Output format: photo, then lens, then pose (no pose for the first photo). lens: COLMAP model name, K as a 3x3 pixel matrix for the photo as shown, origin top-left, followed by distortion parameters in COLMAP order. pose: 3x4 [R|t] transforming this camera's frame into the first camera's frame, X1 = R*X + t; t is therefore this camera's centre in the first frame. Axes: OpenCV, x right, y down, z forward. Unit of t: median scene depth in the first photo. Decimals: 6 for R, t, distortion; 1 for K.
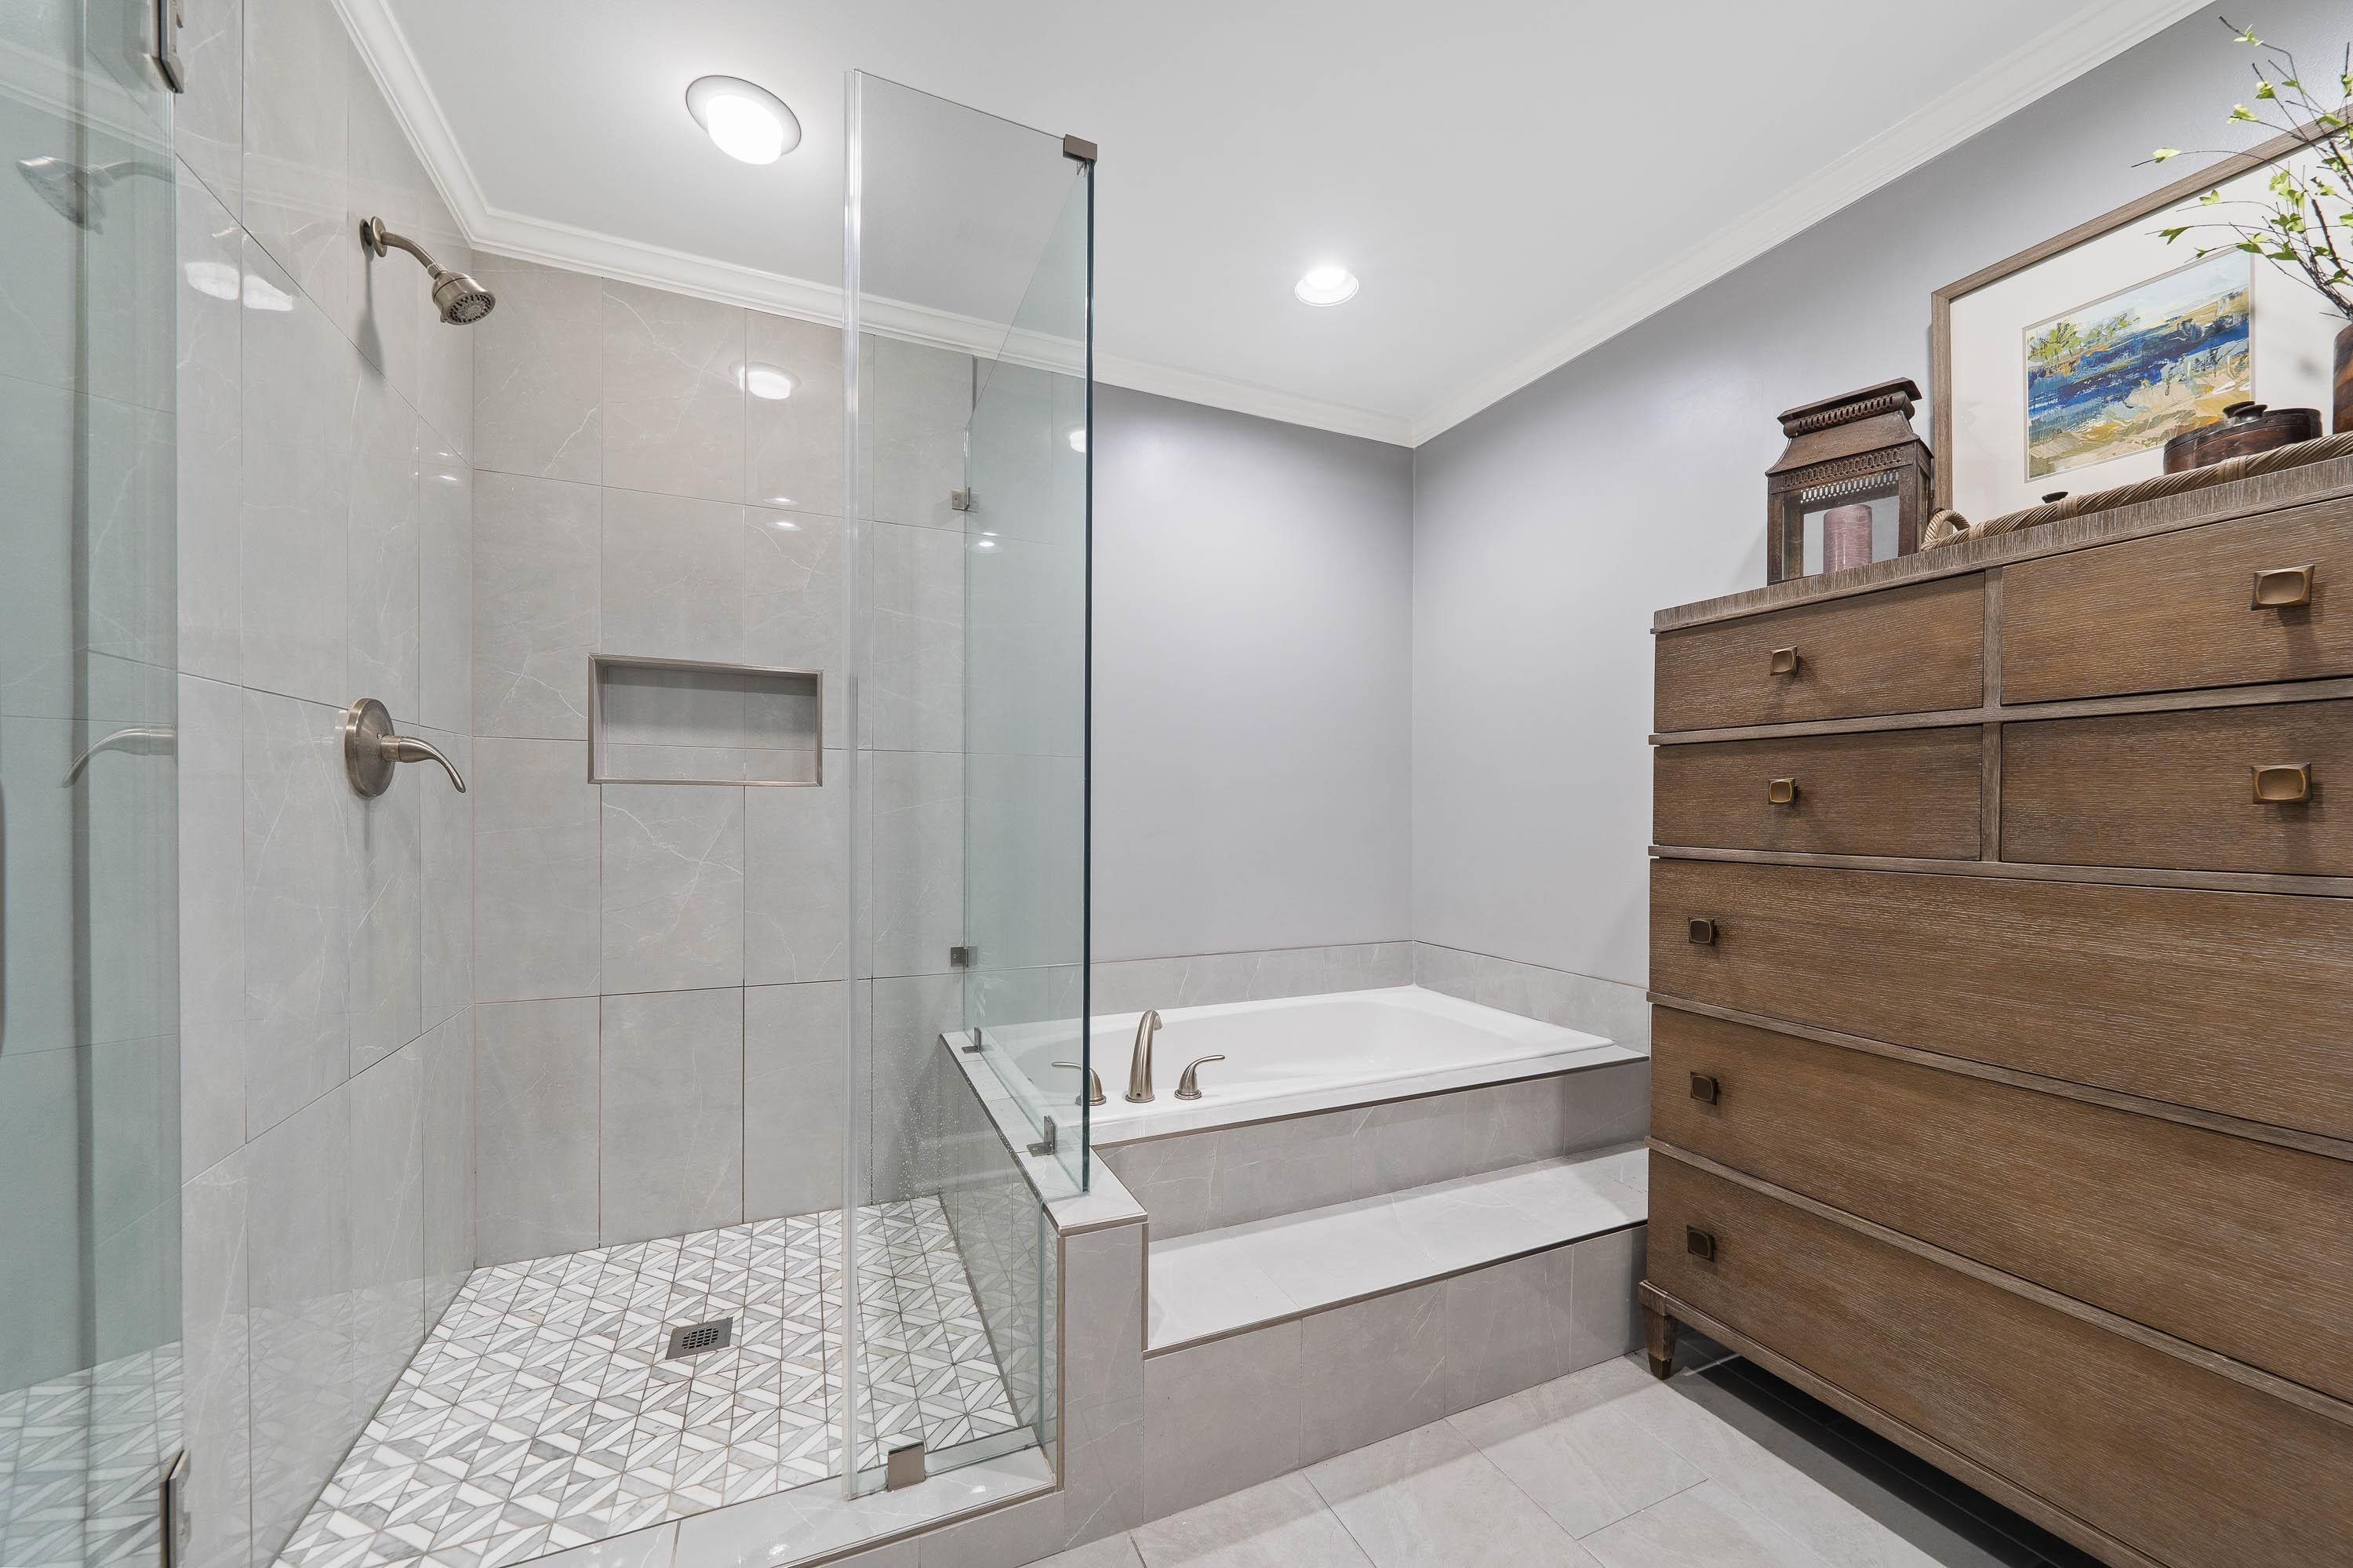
lens RADIAL K [[874.5, 0, 1179.9], [0, 874.5, 796.6], [0, 0, 1]] dist [-0.005793, 0.000661]
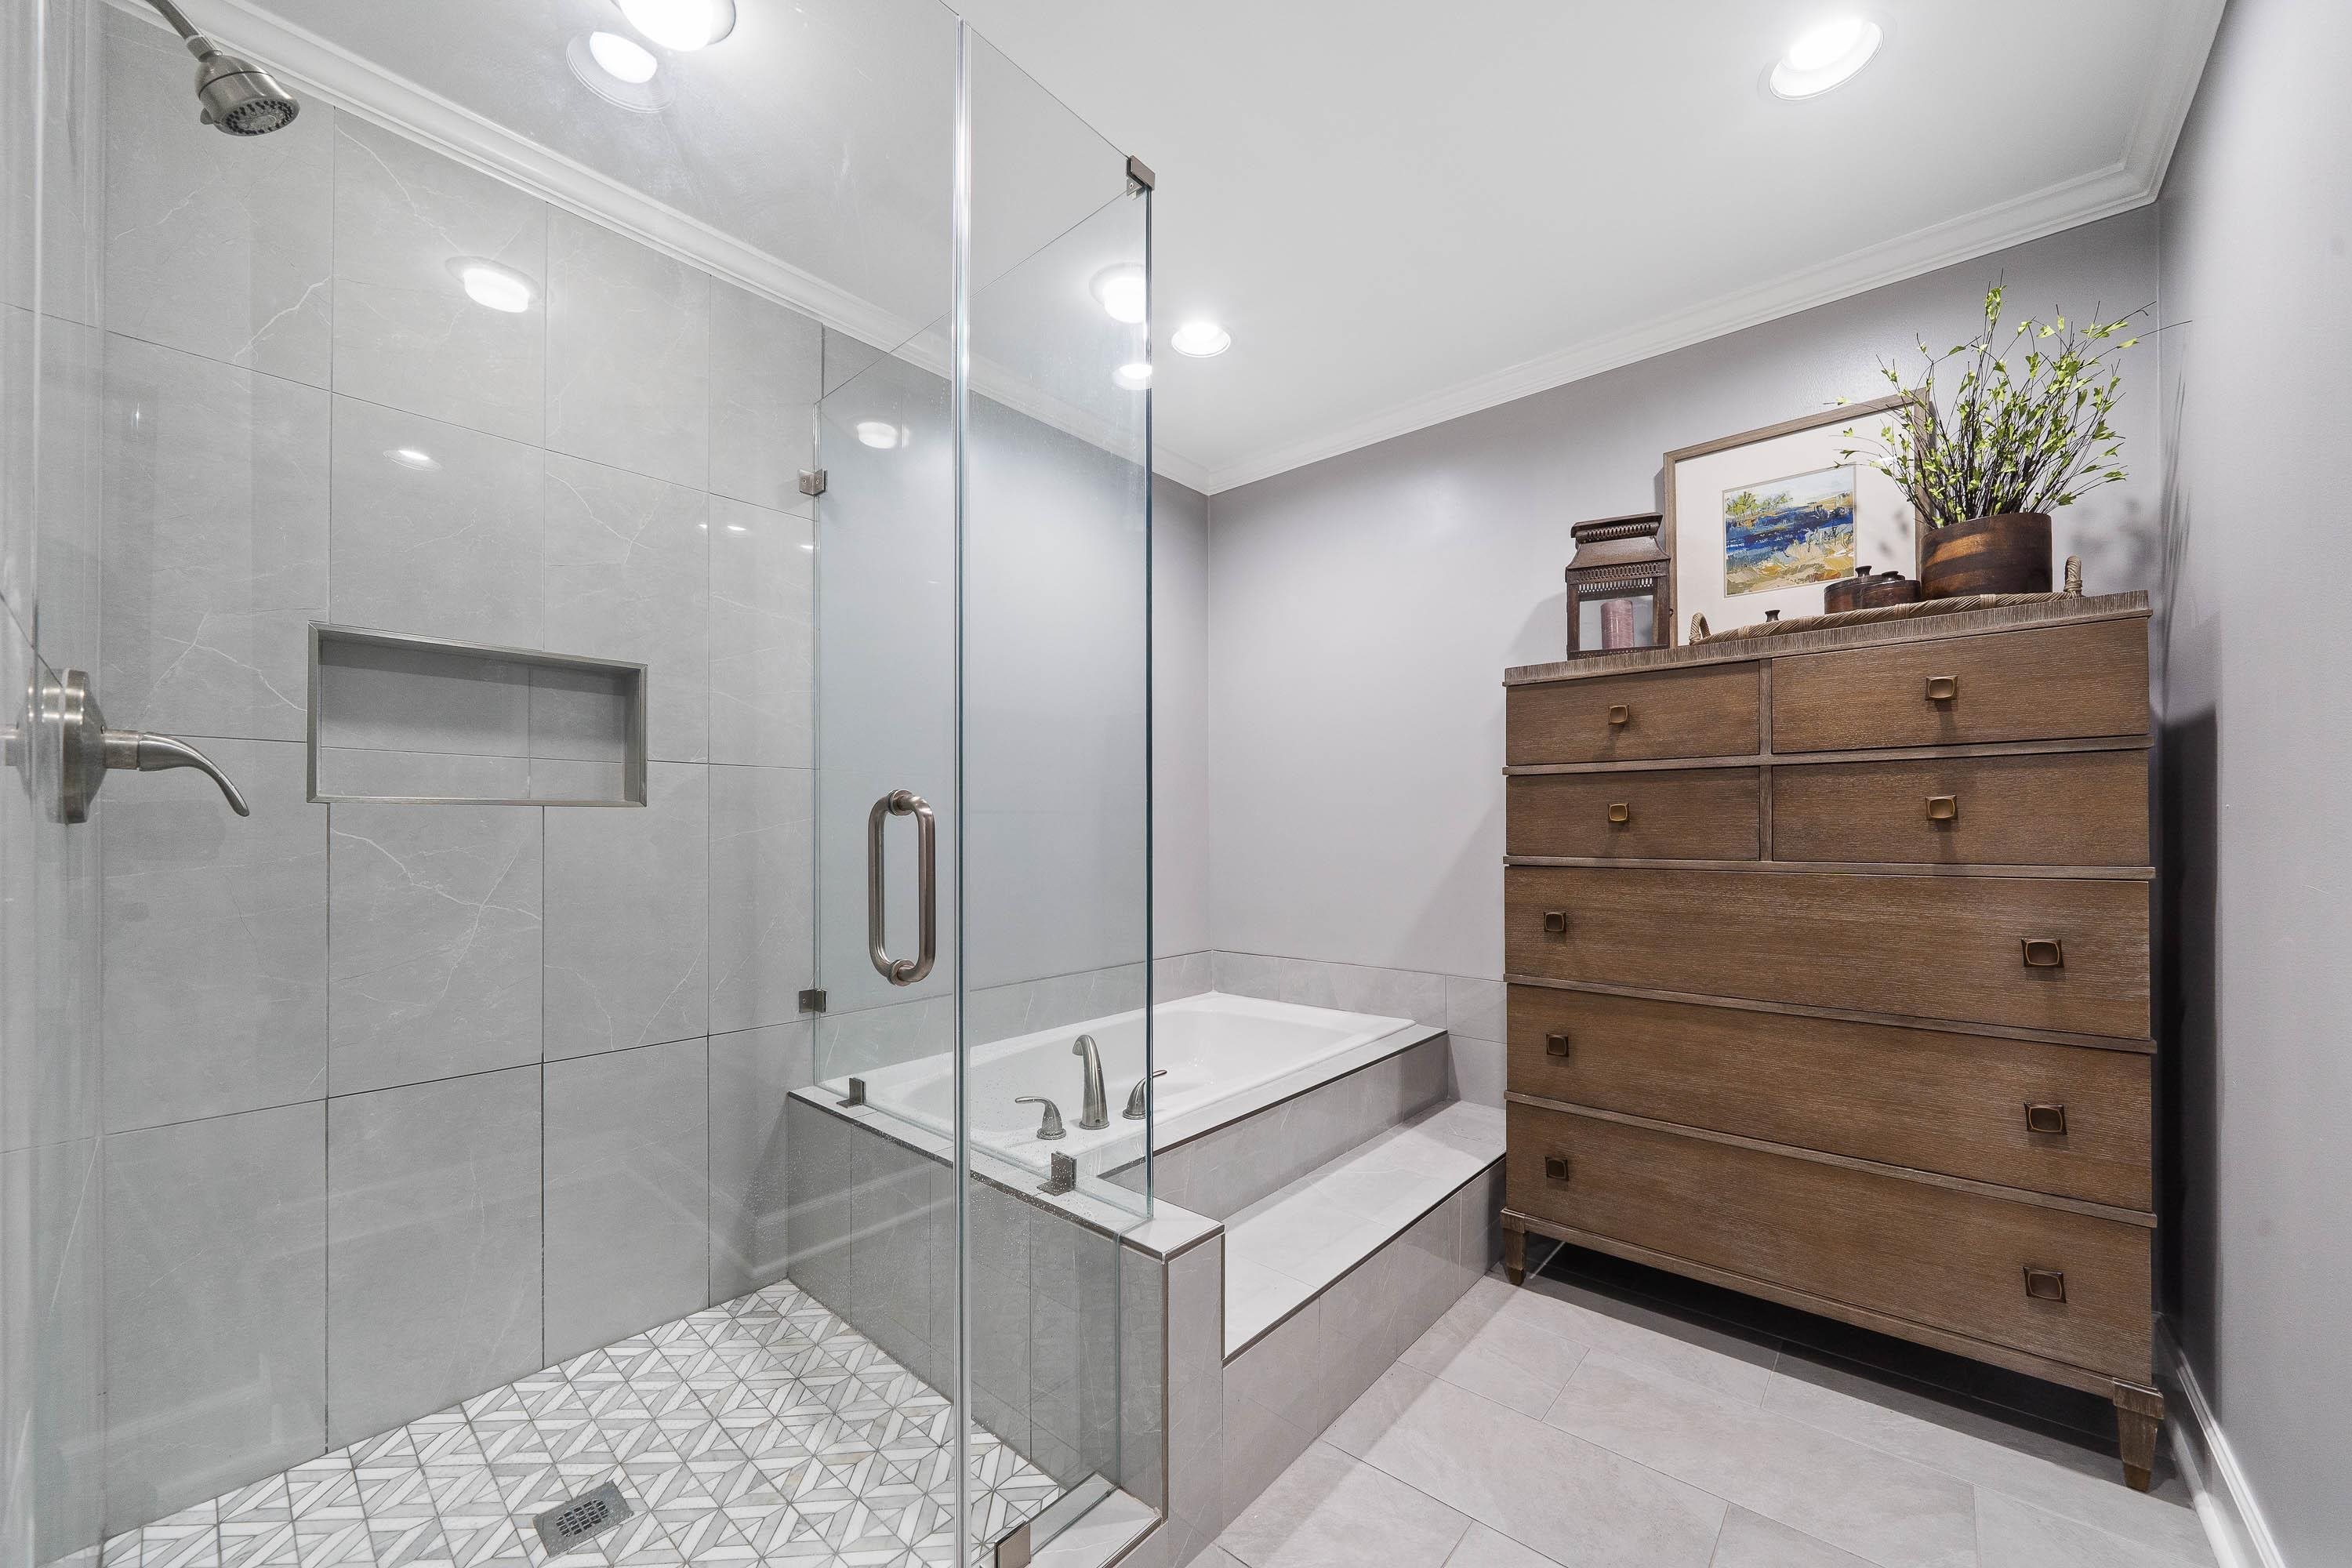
lens RADIAL K [[874.1, 0, 1178.7], [0, 874.1, 804.7], [0, 0, 1]] dist [-0.005793, 0.000661]
pose [[0.907193, 0.002252, 0.420708, -0.424501], [0.002917, 0.999928, -0.011644, -0.003966], [-0.420704, 0.011790, 0.907122, 0.069815]]
